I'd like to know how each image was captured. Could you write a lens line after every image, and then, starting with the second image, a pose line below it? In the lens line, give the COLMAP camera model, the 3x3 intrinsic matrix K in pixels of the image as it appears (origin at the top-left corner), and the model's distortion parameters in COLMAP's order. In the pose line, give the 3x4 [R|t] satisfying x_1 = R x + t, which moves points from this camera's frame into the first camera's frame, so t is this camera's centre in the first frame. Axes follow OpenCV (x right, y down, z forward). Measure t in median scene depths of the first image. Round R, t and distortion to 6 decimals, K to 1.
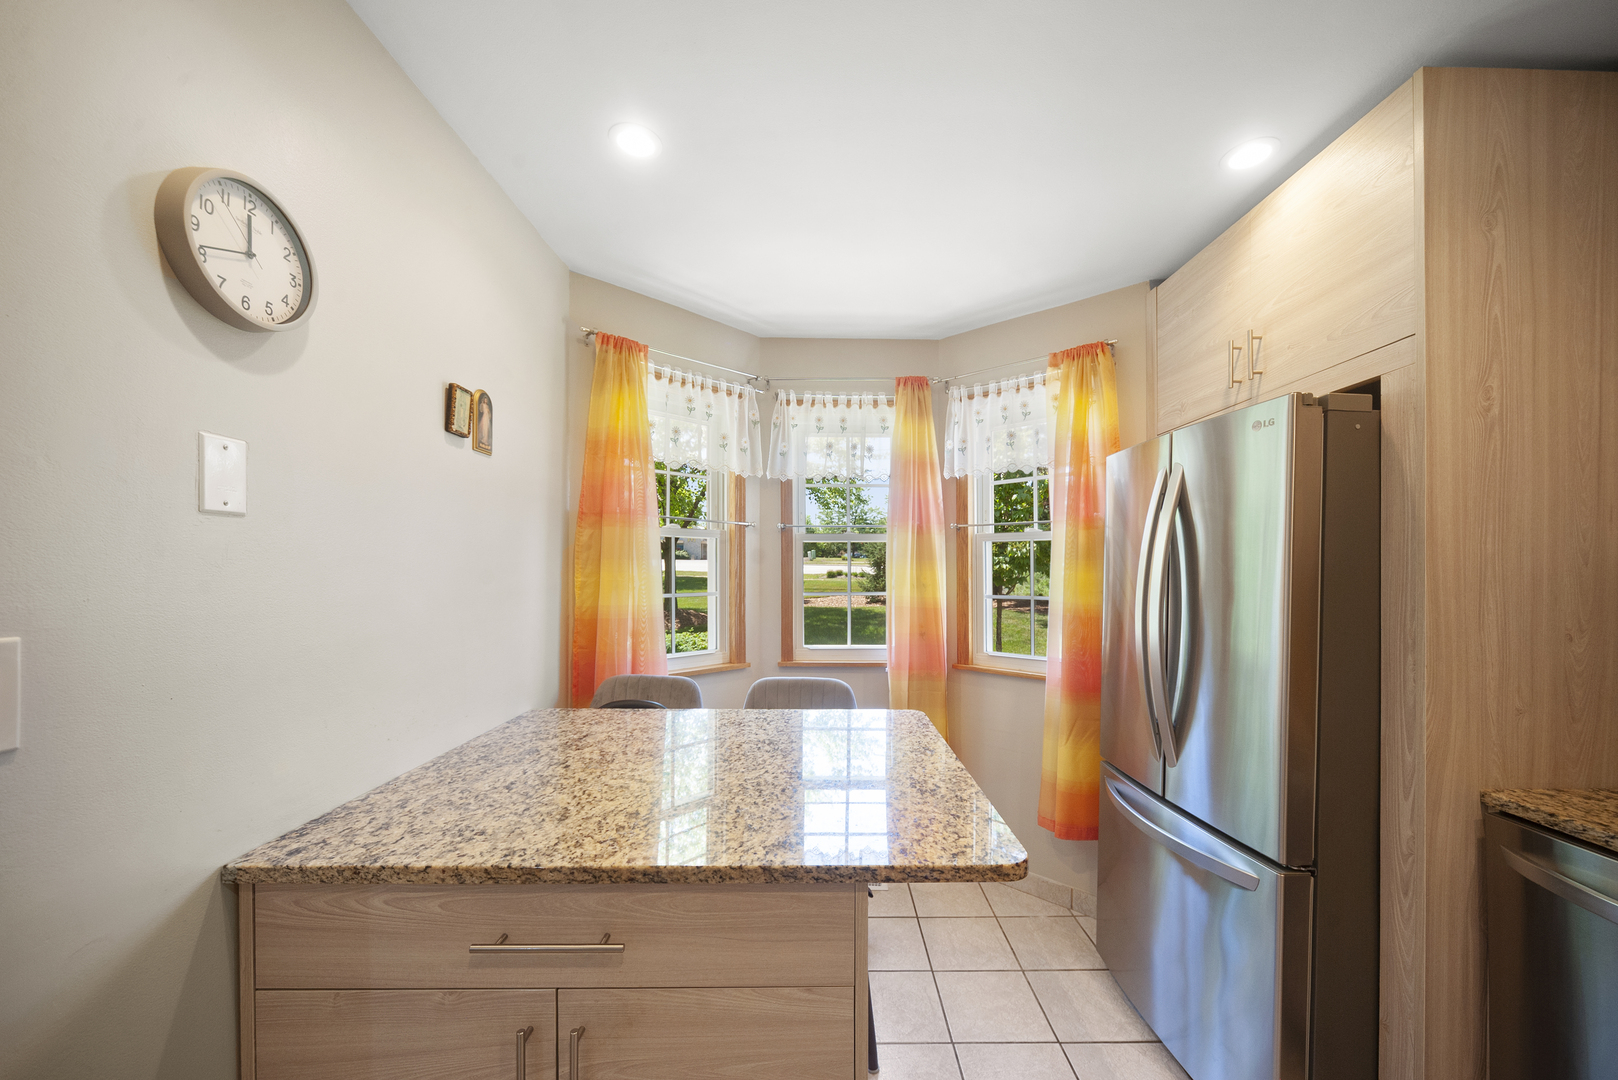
lens RADIAL K [[599.9, 0, 820.0], [0, 599.9, 565.8], [0, 0, 1]] dist [0.000732, -0.000369]
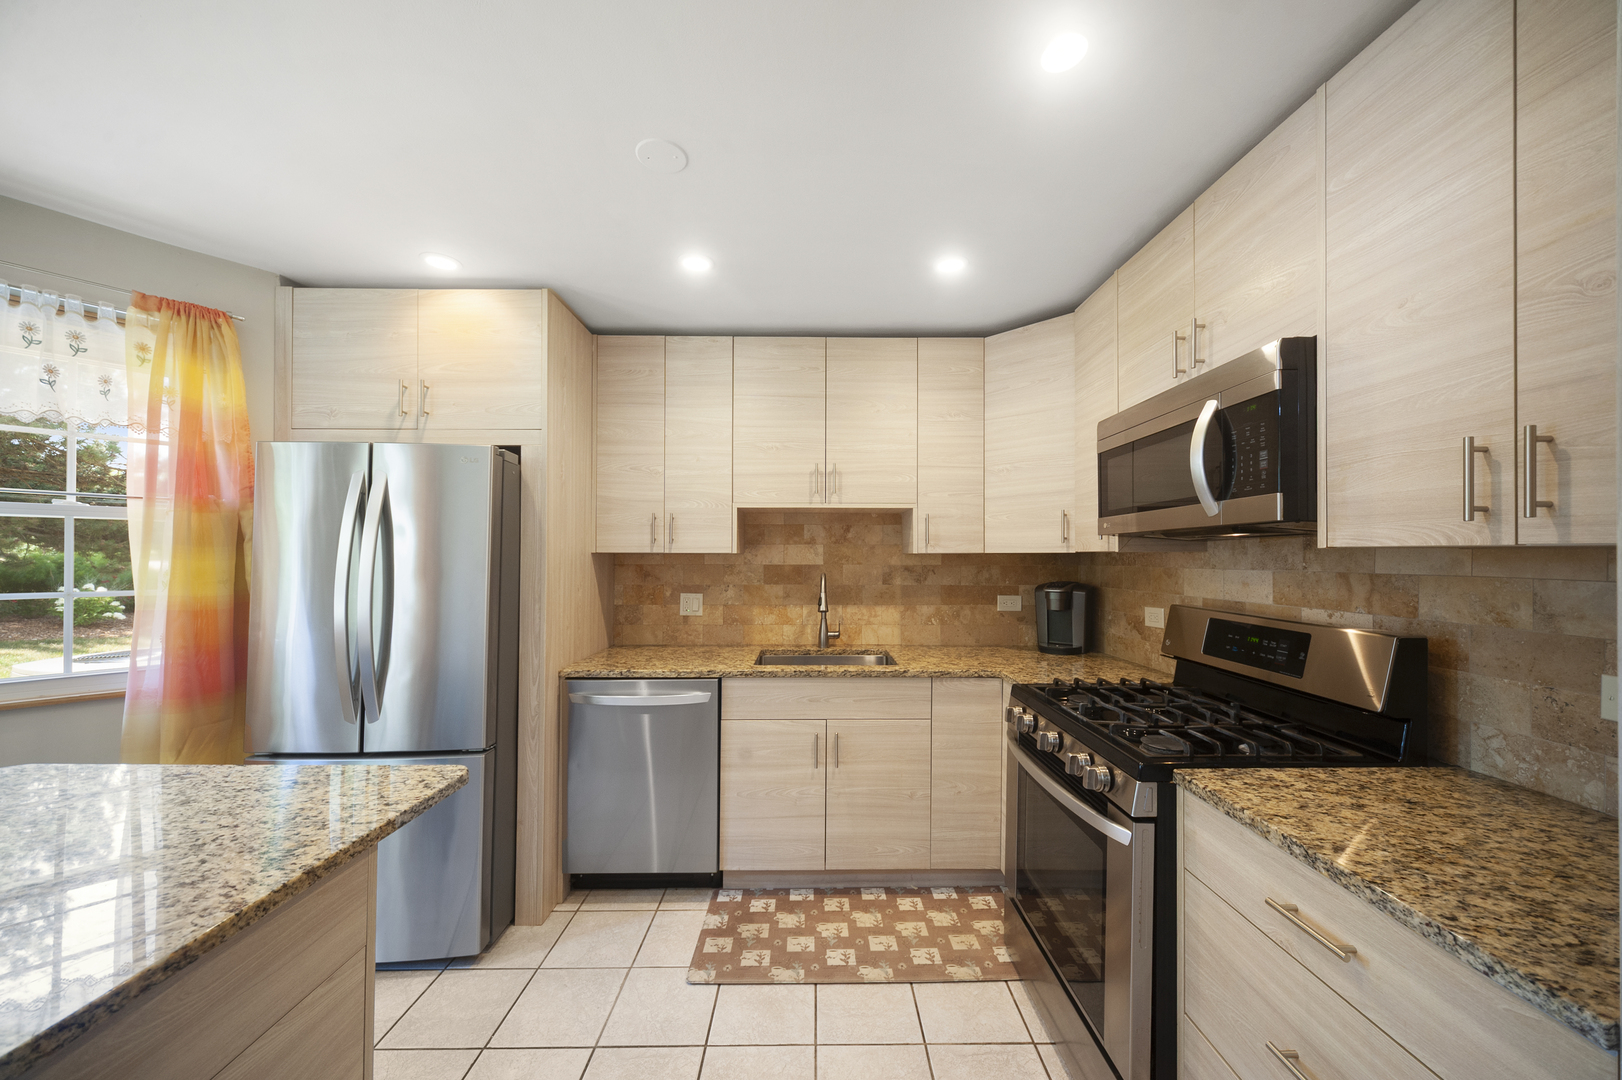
lens RADIAL K [[561.9, 0, 824.0], [0, 561.9, 550.2], [0, 0, 1]] dist [-0.000784, -0.000185]
pose [[-0.010703, 0.017308, 0.999793, -0.726447], [-0.004348, 0.999840, -0.017355, 0.009999], [-0.999933, -0.004533, -0.010626, 0.152131]]
